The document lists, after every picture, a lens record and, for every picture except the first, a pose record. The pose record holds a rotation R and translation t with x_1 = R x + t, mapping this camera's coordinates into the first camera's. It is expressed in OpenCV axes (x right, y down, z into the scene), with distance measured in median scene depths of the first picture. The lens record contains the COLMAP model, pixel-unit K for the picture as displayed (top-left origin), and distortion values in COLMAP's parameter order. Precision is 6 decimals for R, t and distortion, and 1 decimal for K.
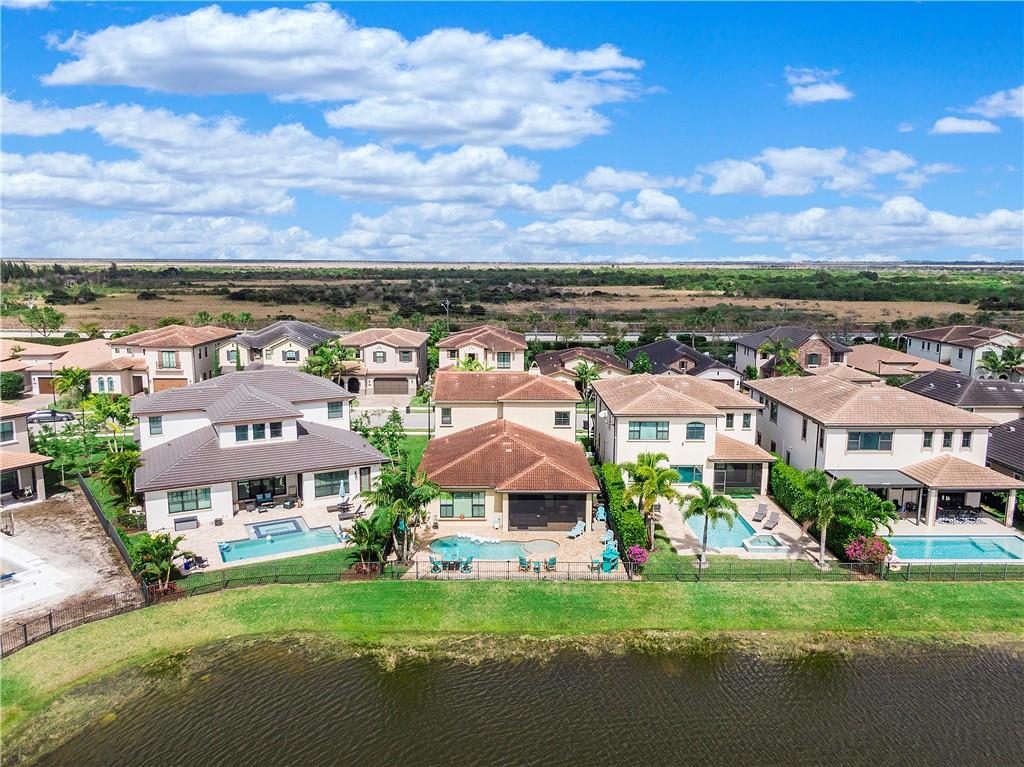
lens RADIAL K [[696.6, 0, 512.0], [0, 696.6, 383.5], [0, 0, 1]] dist [0.031513, -0.040026]
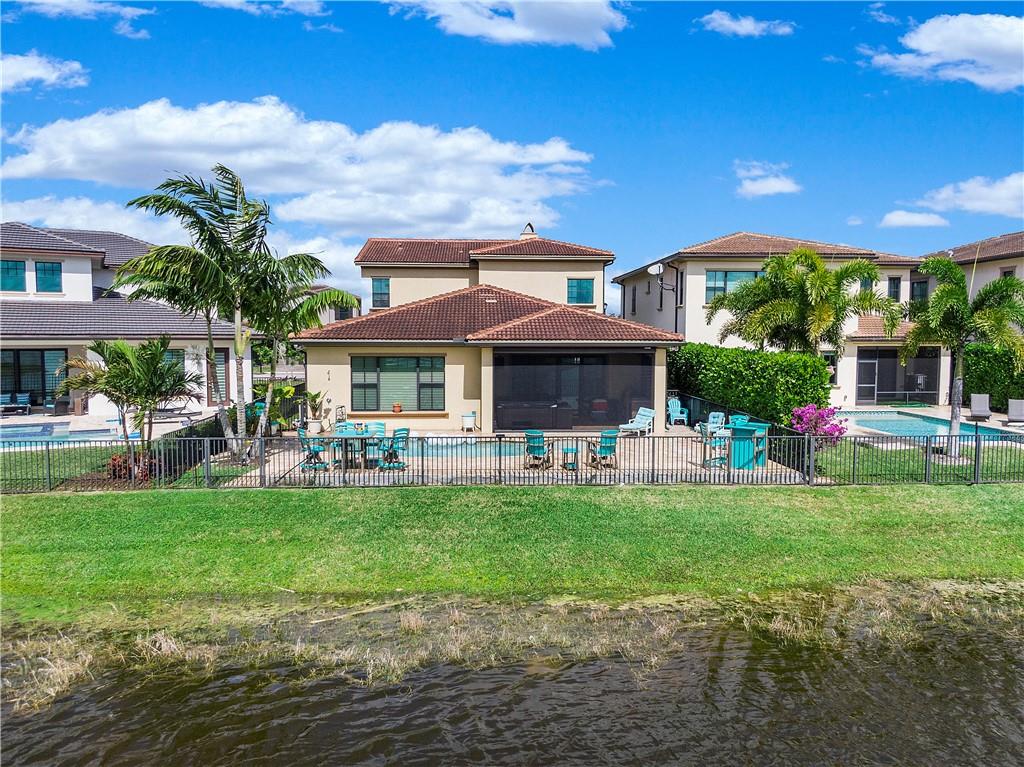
lens RADIAL K [[696.6, 0, 512.0], [0, 696.6, 383.5], [0, 0, 1]] dist [0.031513, -0.040026]
pose [[0.999050, -0.003320, 0.043456, -0.012557], [0.007924, 0.994311, -0.106222, 0.219031], [-0.042856, 0.106466, 0.993392, 0.498894]]
